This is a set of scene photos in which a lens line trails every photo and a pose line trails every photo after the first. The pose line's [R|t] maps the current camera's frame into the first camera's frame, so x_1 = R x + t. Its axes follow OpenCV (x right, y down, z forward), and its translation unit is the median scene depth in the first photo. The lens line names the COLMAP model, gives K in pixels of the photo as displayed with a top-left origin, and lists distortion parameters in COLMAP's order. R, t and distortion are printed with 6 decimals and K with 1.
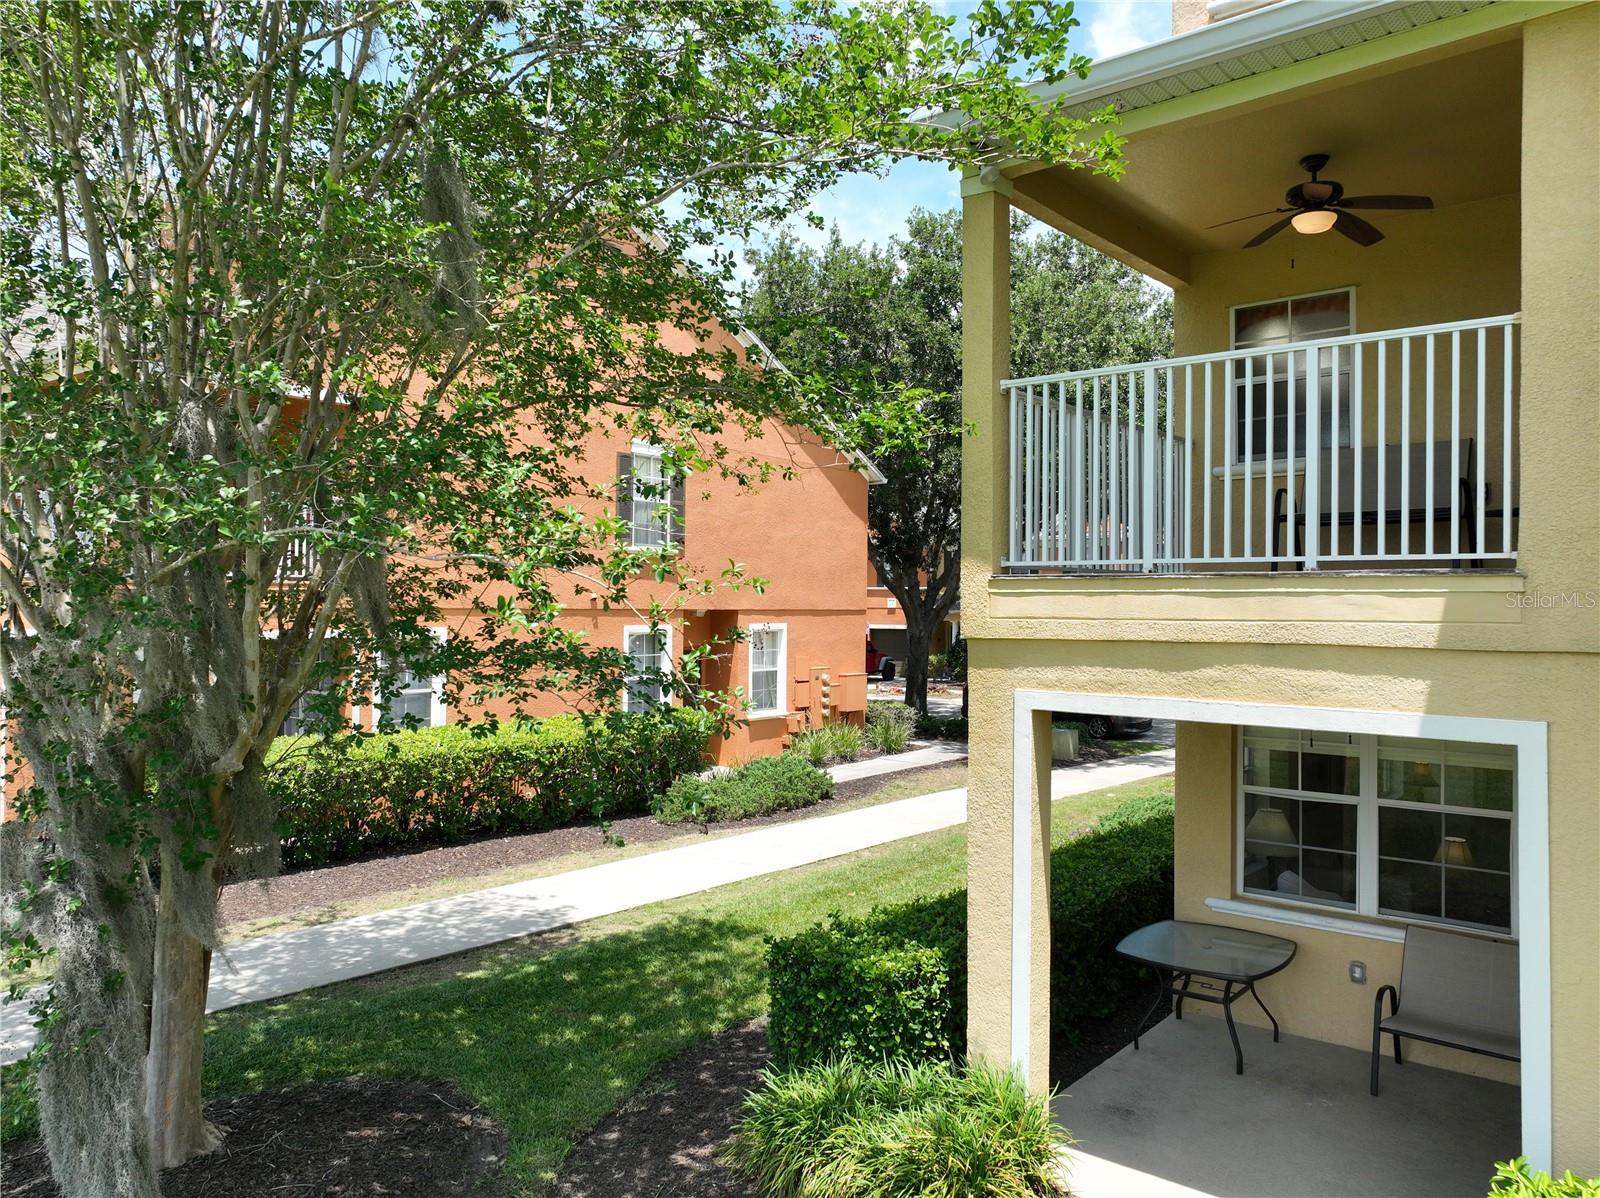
lens RADIAL K [[1132.3, 0, 873.7], [0, 1132.3, 594.5], [0, 0, 1]] dist [-0.007055, 0.026340]
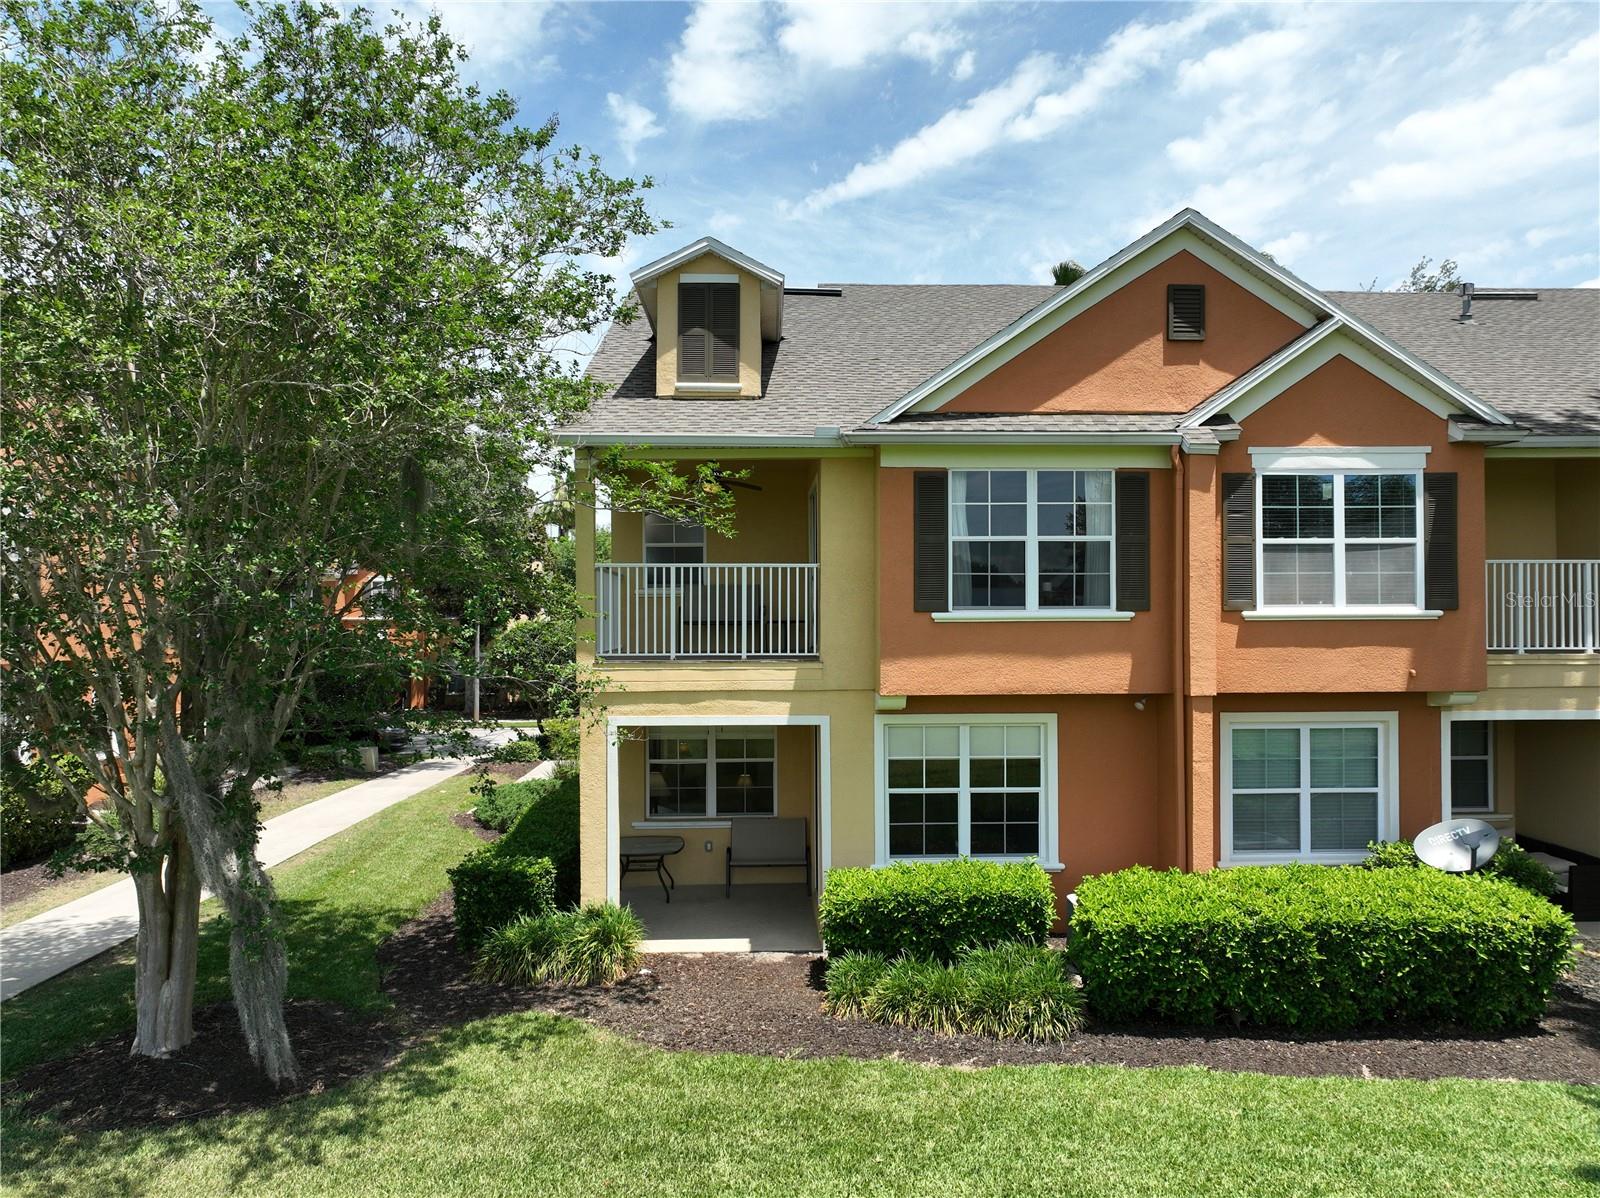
lens RADIAL K [[1132.3, 0, 809.0], [0, 1132.3, 606.0], [0, 0, 1]] dist [-0.007055, 0.026340]
pose [[0.752464, 0.001103, 0.658633, -0.741069], [-0.002903, 0.999994, 0.001642, -0.094005], [-0.658627, -0.003148, 0.752463, -0.610814]]
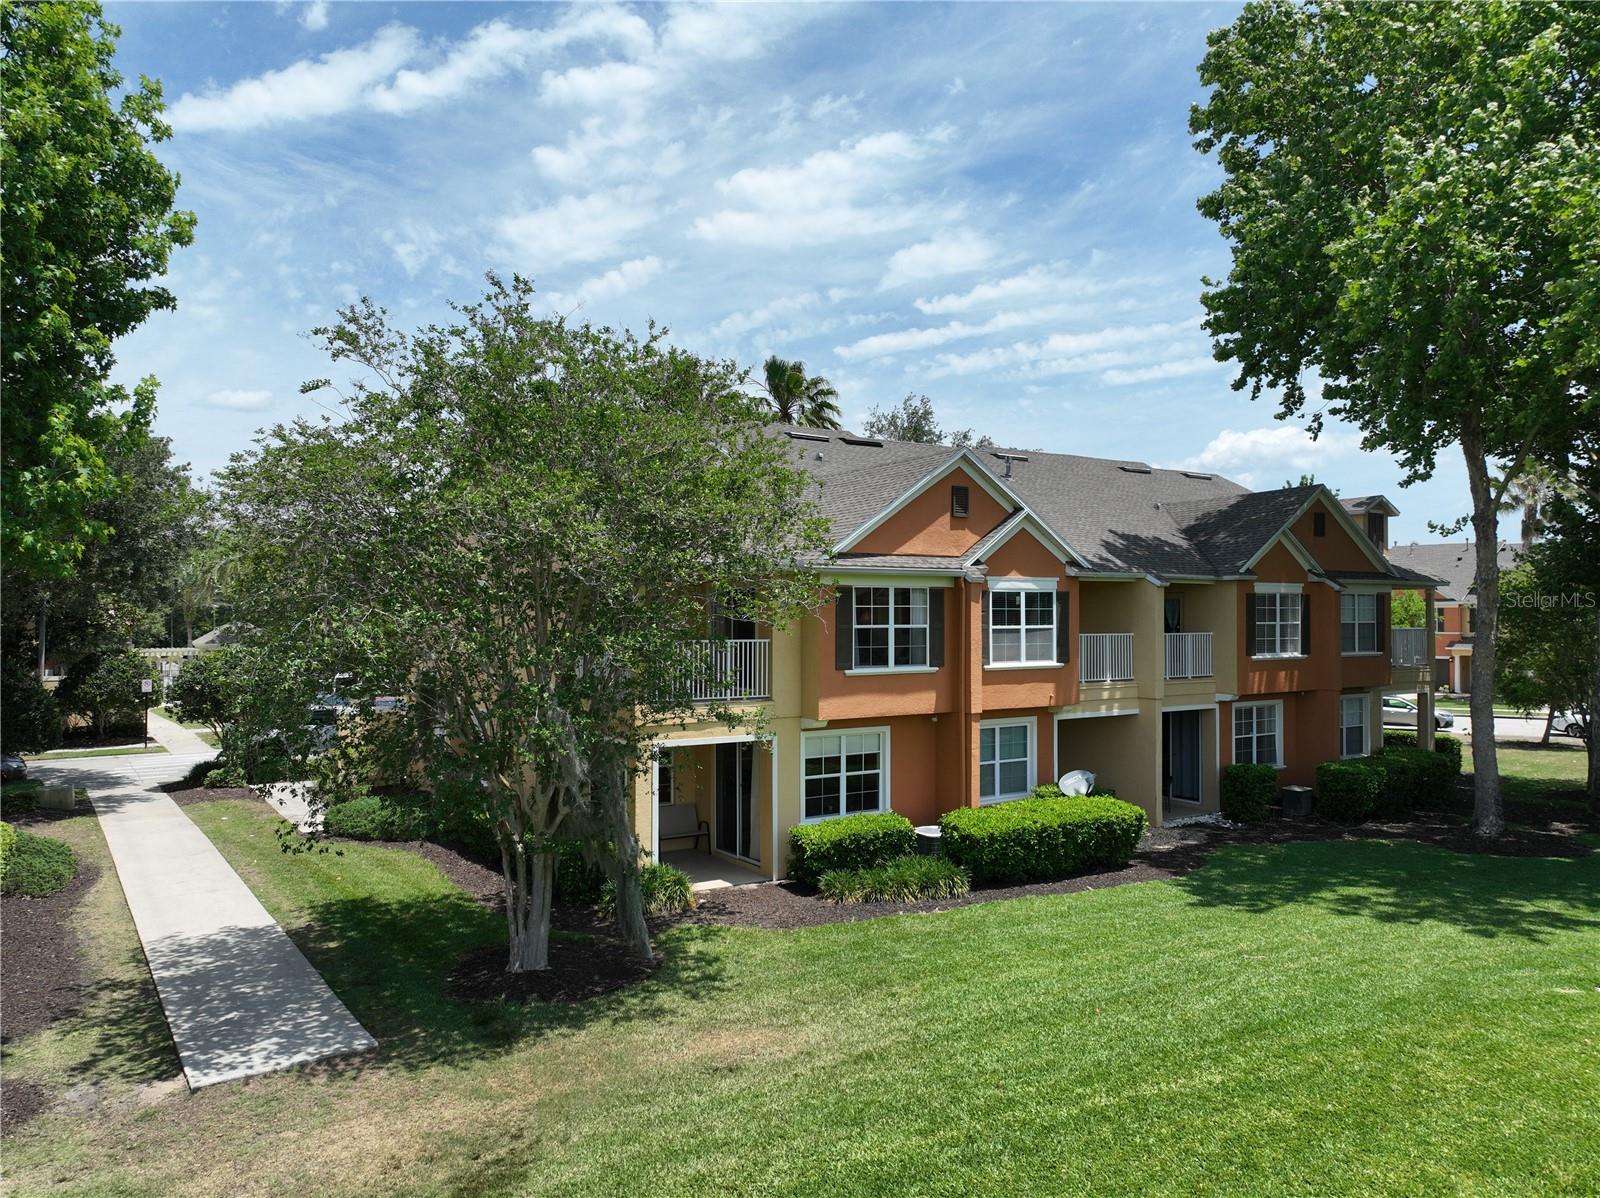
lens RADIAL K [[1132.3, 0, 790.6], [0, 1132.3, 583.6], [0, 0, 1]] dist [-0.007055, 0.026340]
pose [[0.314154, 0.020077, 0.949160, -2.164992], [-0.013405, 0.999771, -0.016710, -0.241540], [-0.949277, -0.007474, 0.314351, -0.260515]]
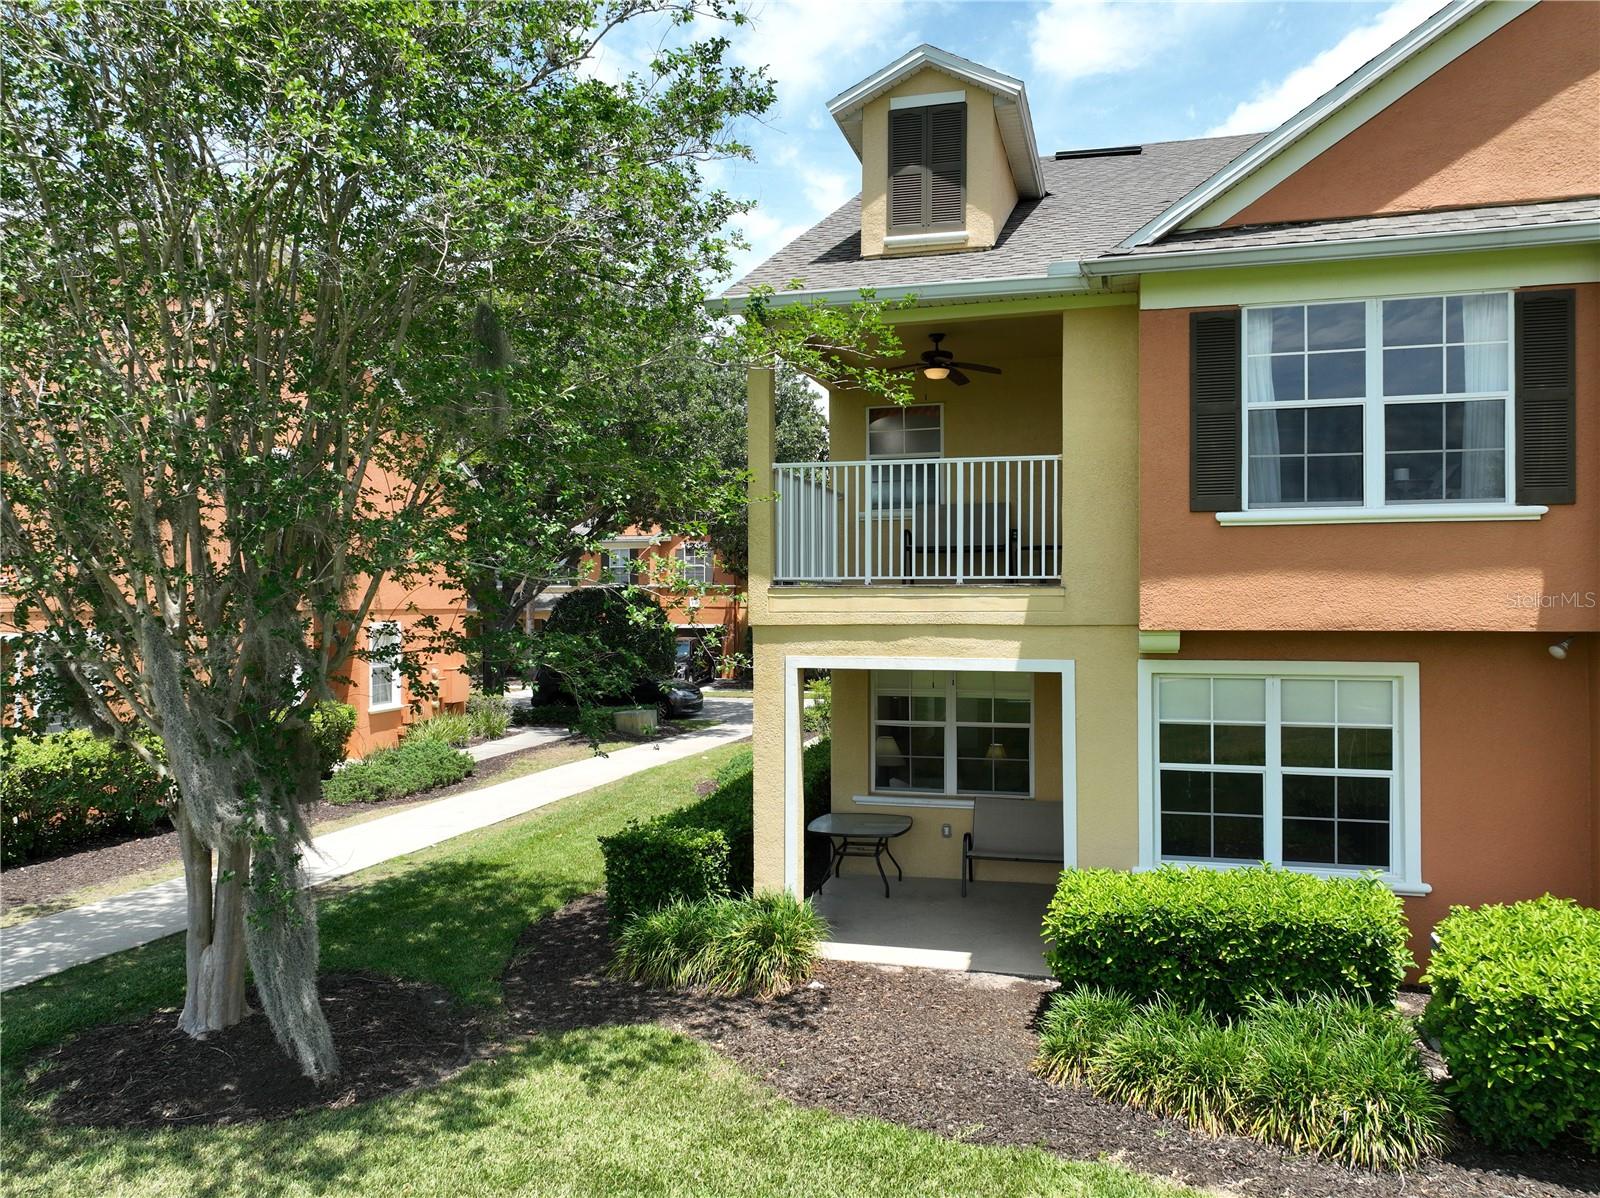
lens RADIAL K [[1132.3, 0, 846.9], [0, 1132.3, 600.9], [0, 0, 1]] dist [-0.007055, 0.026340]
pose [[0.914609, -0.003635, 0.404324, -0.350006], [0.000859, 0.999975, 0.007047, -0.004855], [-0.404340, -0.006097, 0.914589, -0.401674]]
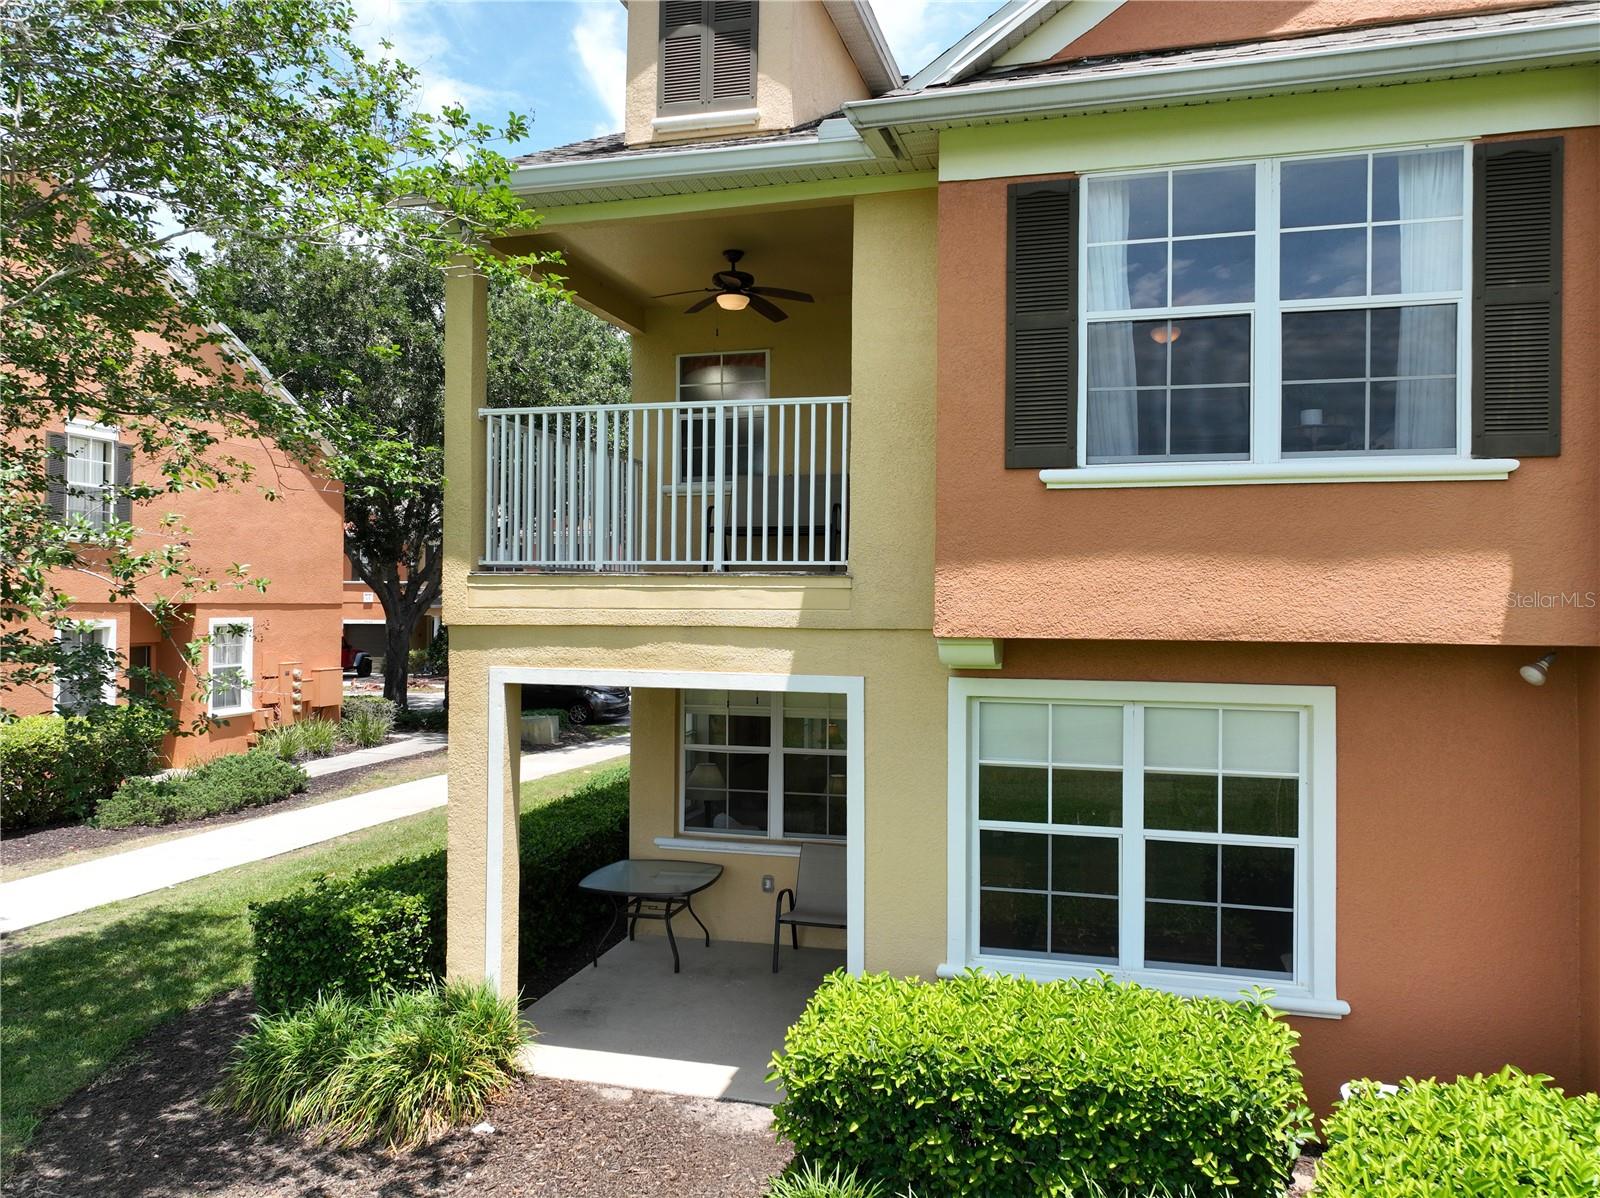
lens RADIAL K [[1132.3, 0, 814.6], [0, 1132.3, 599.0], [0, 0, 1]] dist [-0.007055, 0.026340]
pose [[0.923190, 0.004974, 0.384312, -0.015819], [-0.007704, 0.999955, 0.005564, 0.002005], [-0.384267, -0.008097, 0.923187, -0.192716]]
